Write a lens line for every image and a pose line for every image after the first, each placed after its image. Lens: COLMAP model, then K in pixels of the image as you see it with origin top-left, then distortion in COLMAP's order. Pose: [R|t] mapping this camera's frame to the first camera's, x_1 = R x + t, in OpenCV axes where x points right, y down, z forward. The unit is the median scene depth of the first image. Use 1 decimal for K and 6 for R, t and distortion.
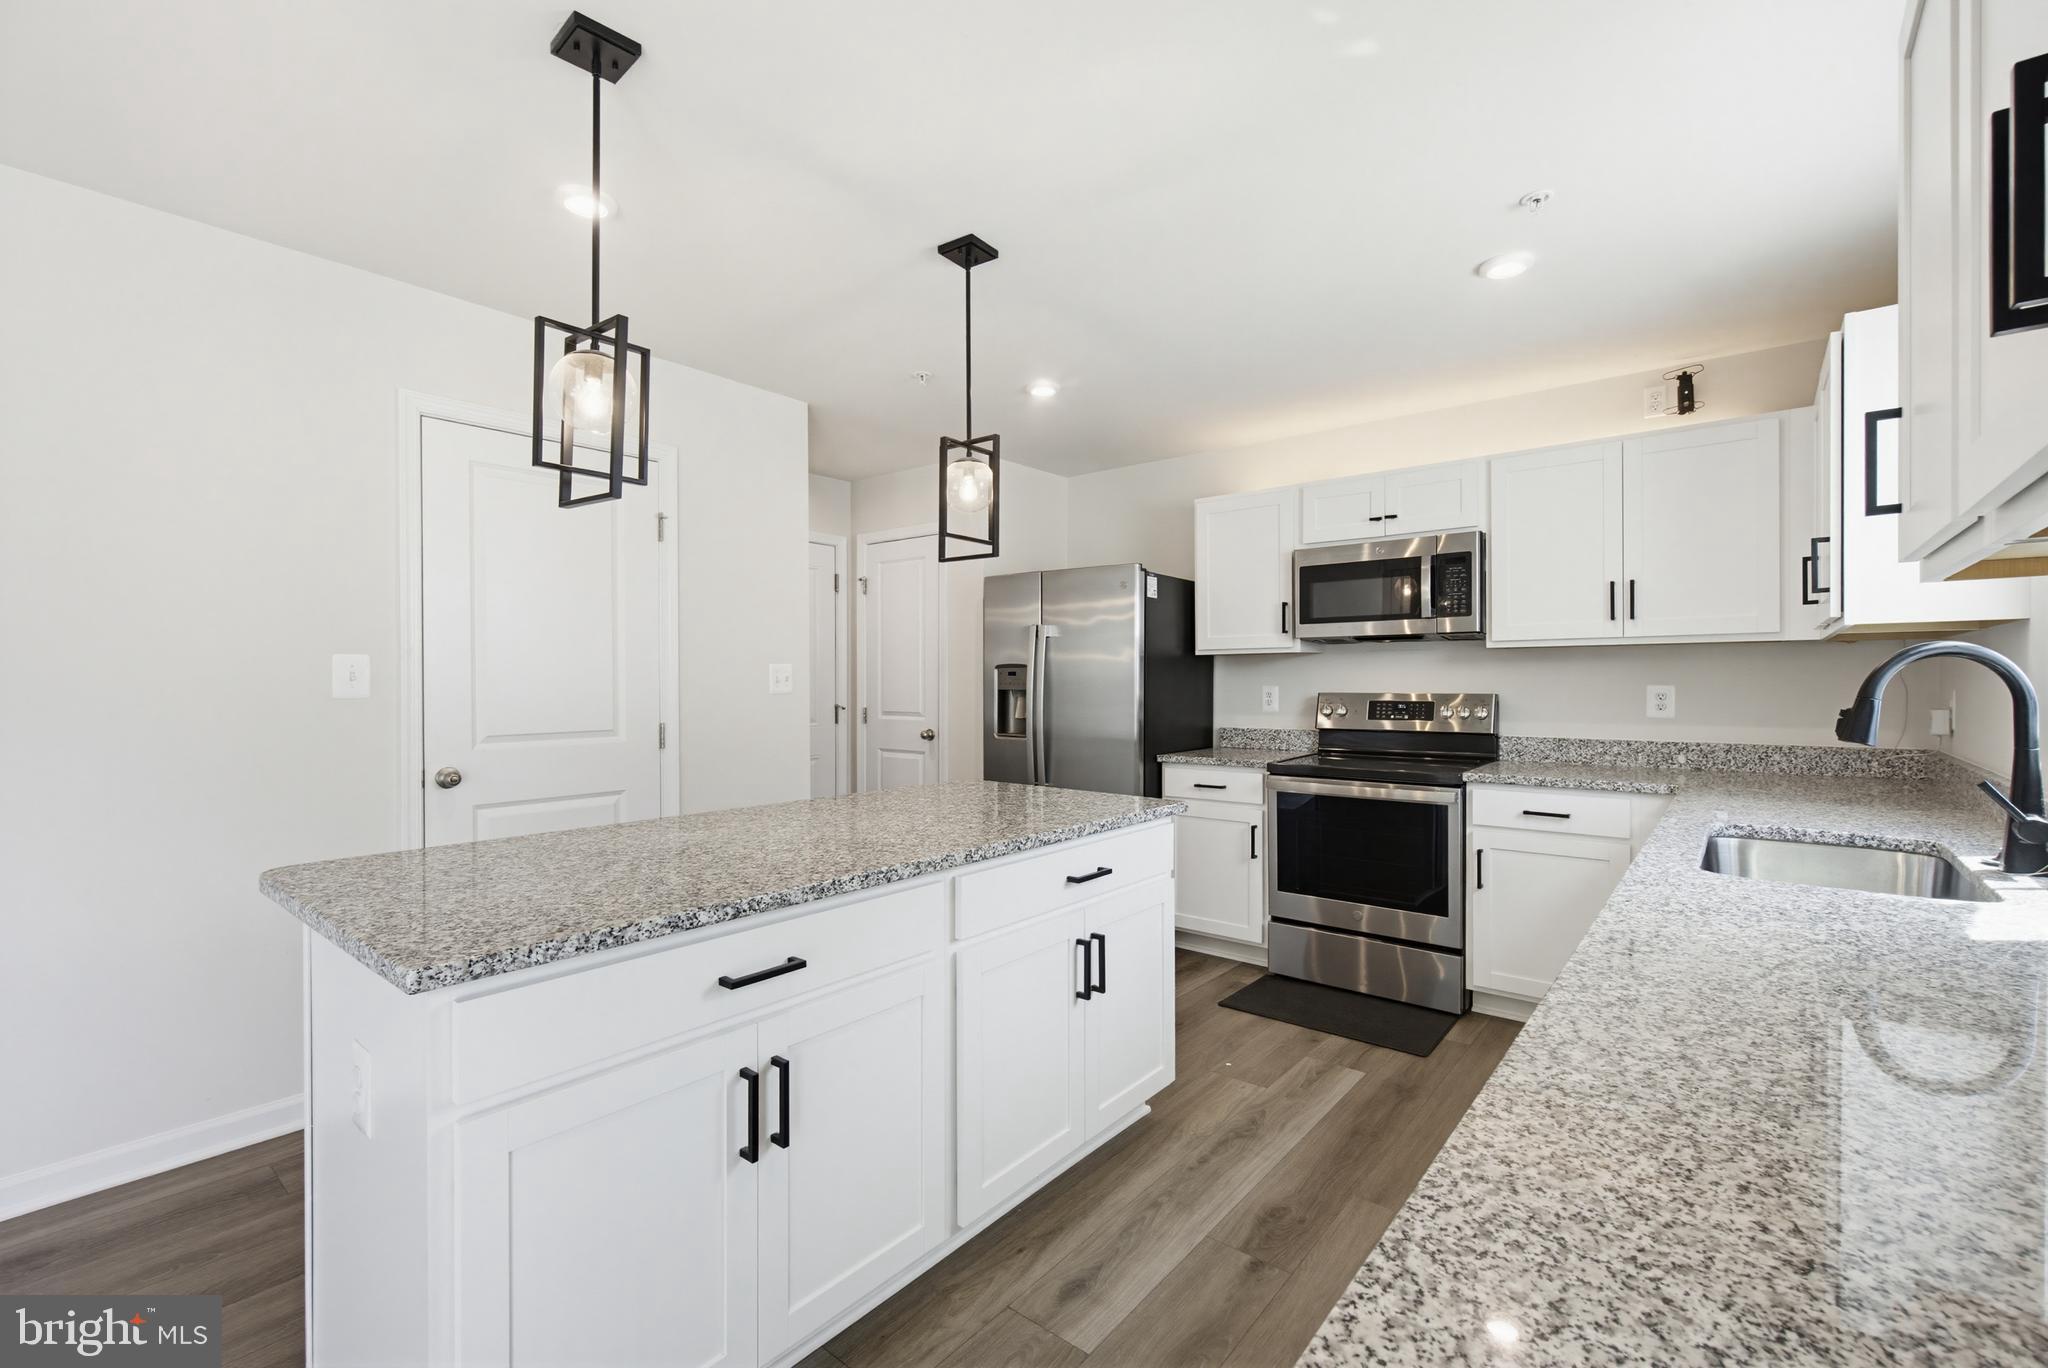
lens RADIAL K [[879.1, 0, 1023.1], [0, 879.1, 686.0], [0, 0, 1]] dist [-0.002437, -0.000031]
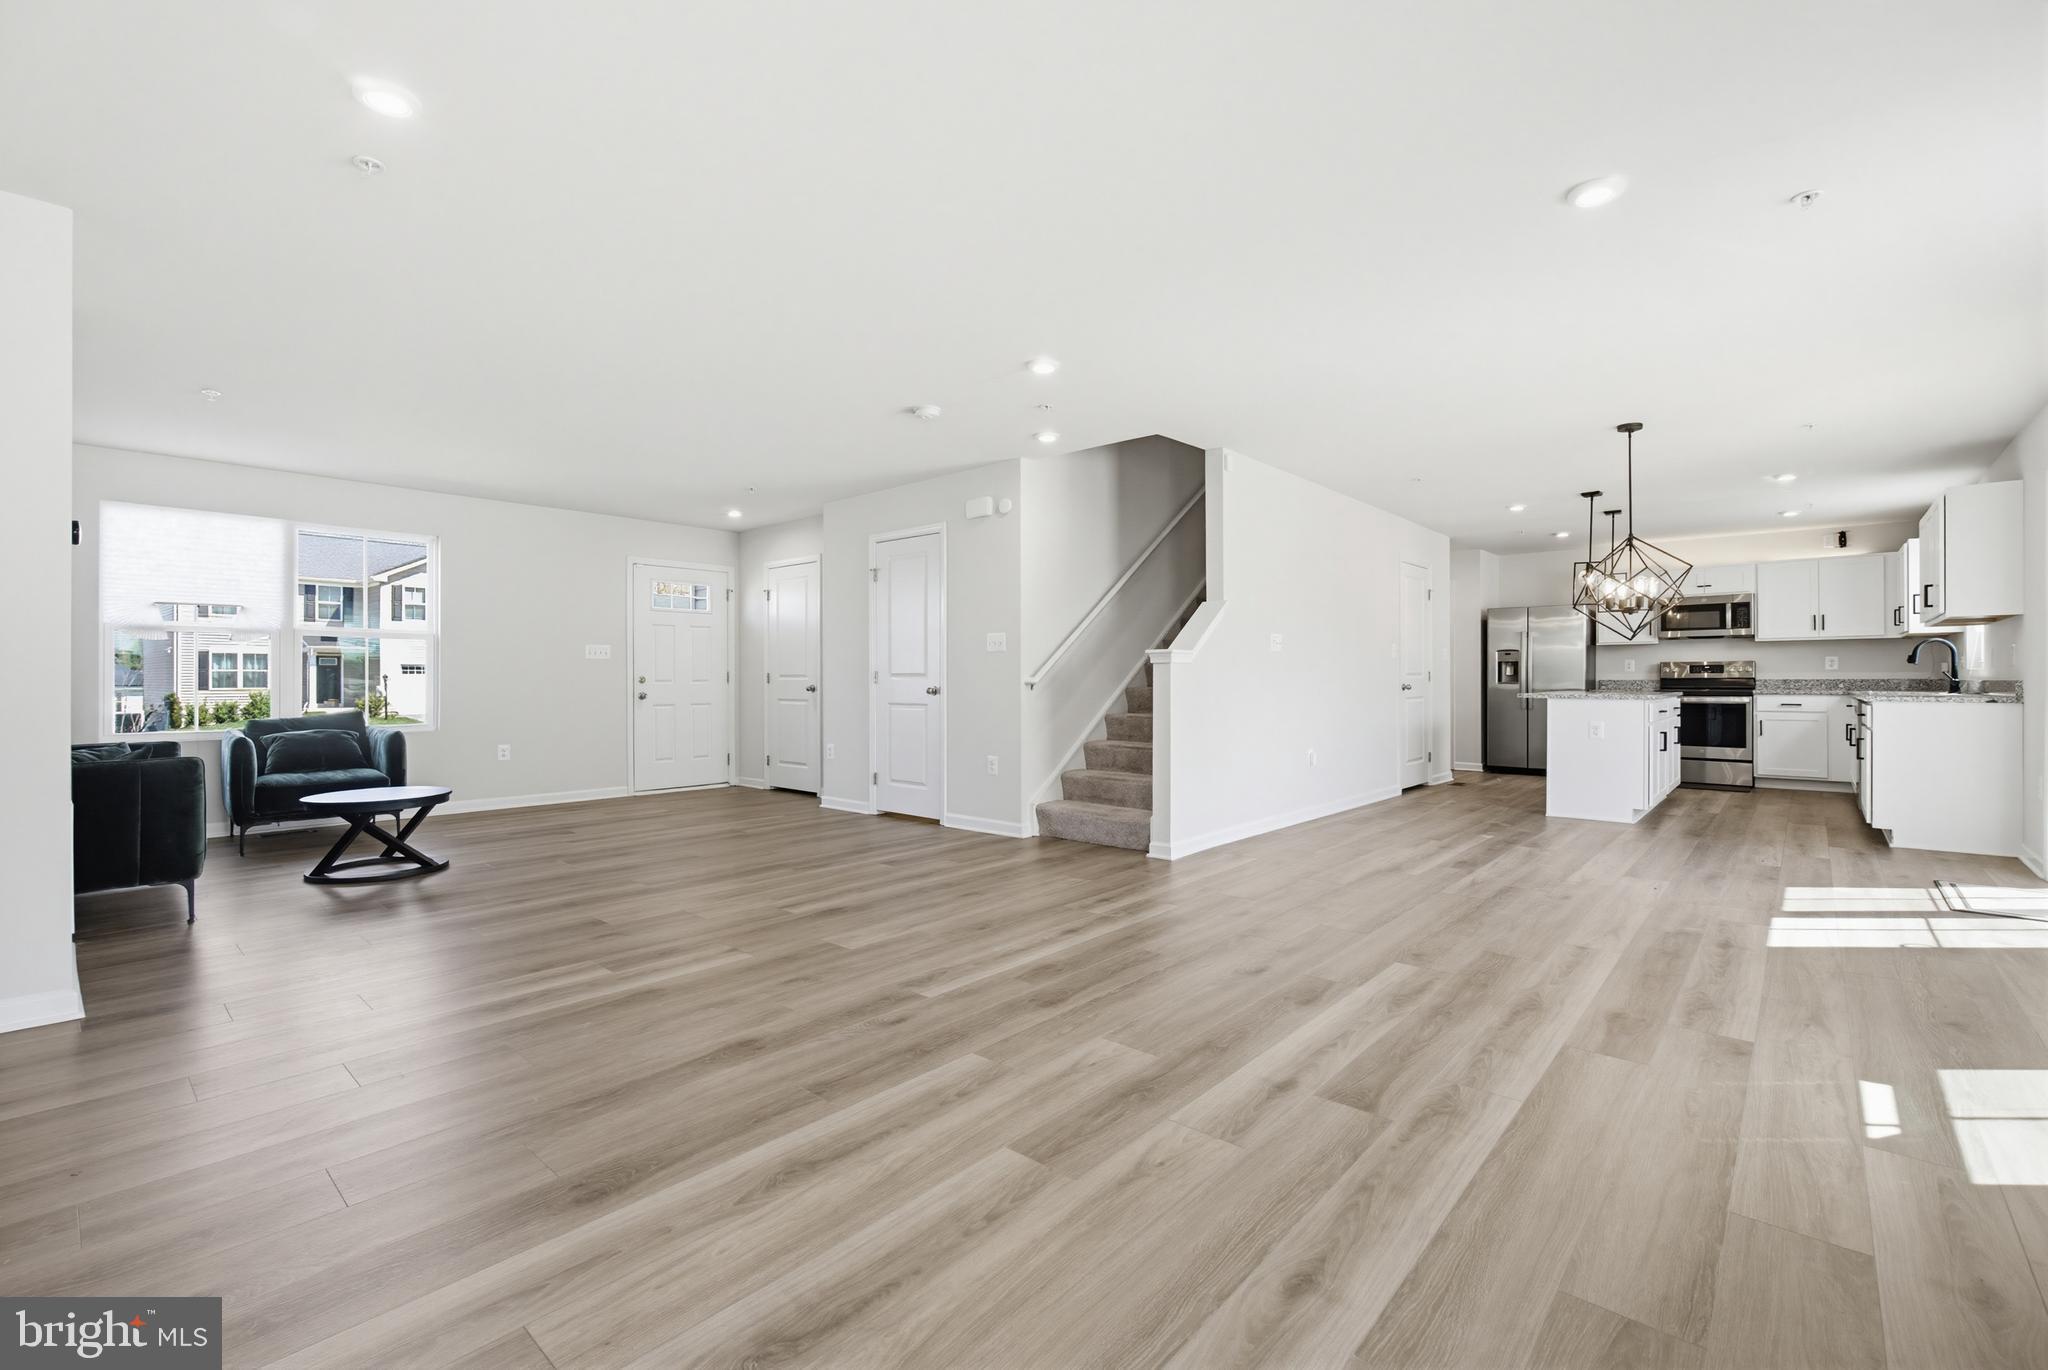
lens RADIAL K [[890.3, 0, 1015.1], [0, 890.3, 677.4], [0, 0, 1]] dist [0.000083, 0.000001]
pose [[0.999381, 0.000706, -0.035162, -1.416039], [-0.000964, 0.999973, -0.007335, 0.075518], [0.035156, 0.007364, 0.999355, -1.512965]]
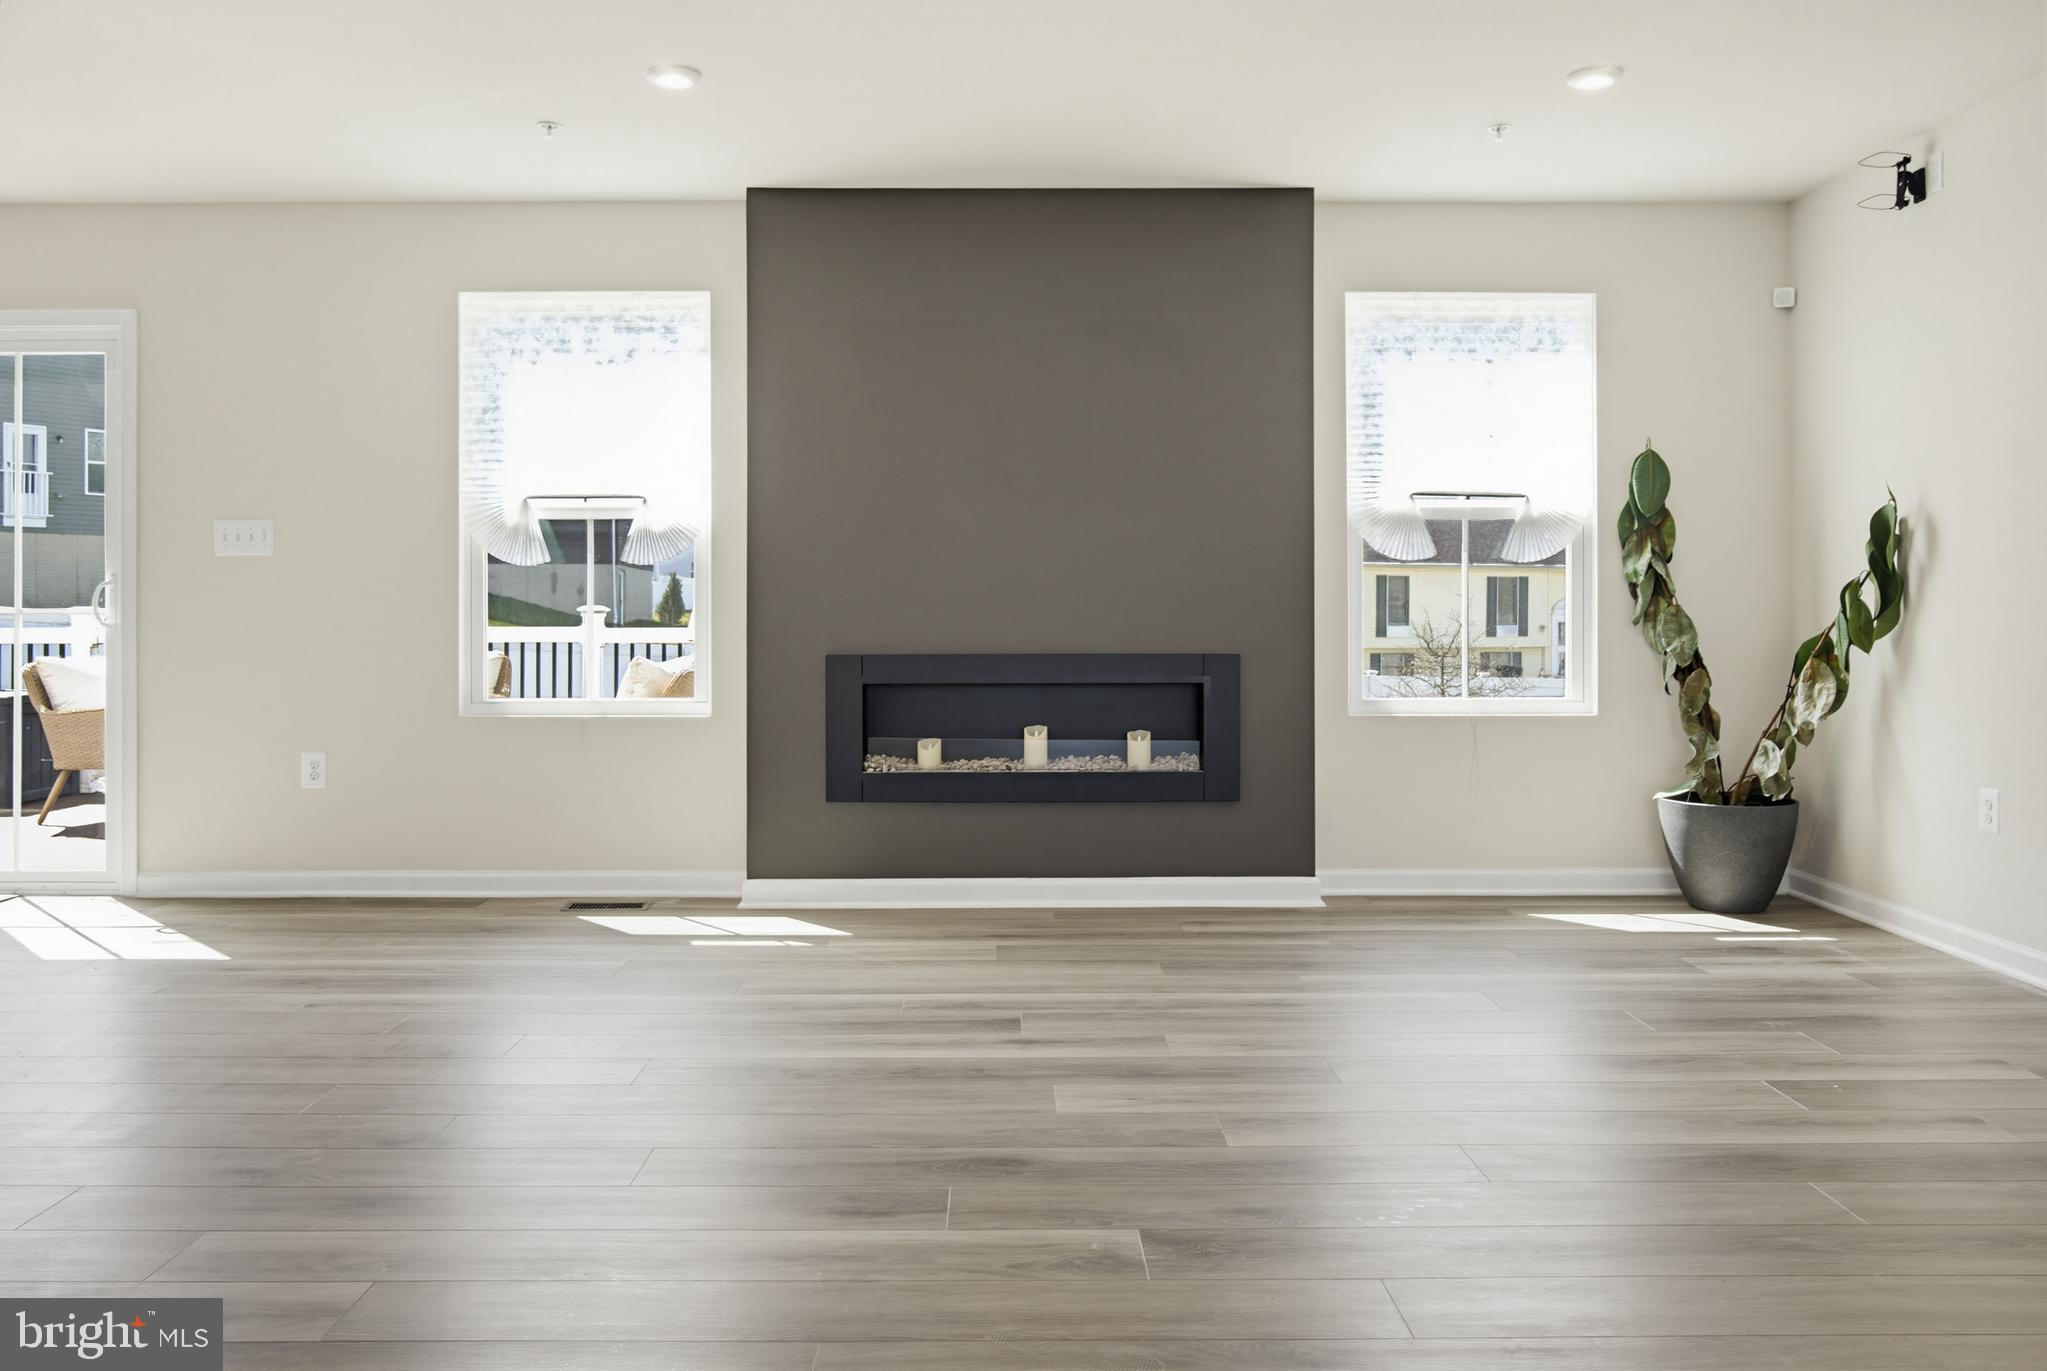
lens RADIAL K [[1627.4, 0, 1025.3], [0, 1627.4, 622.0], [0, 0, 1]] dist [-0.005682, 0.010253]
pose [[-0.646897, -0.004552, 0.762564, -2.079777], [0.004516, 0.999942, 0.009800, 0.069543], [-0.762564, 0.009783, -0.646838, -0.149421]]
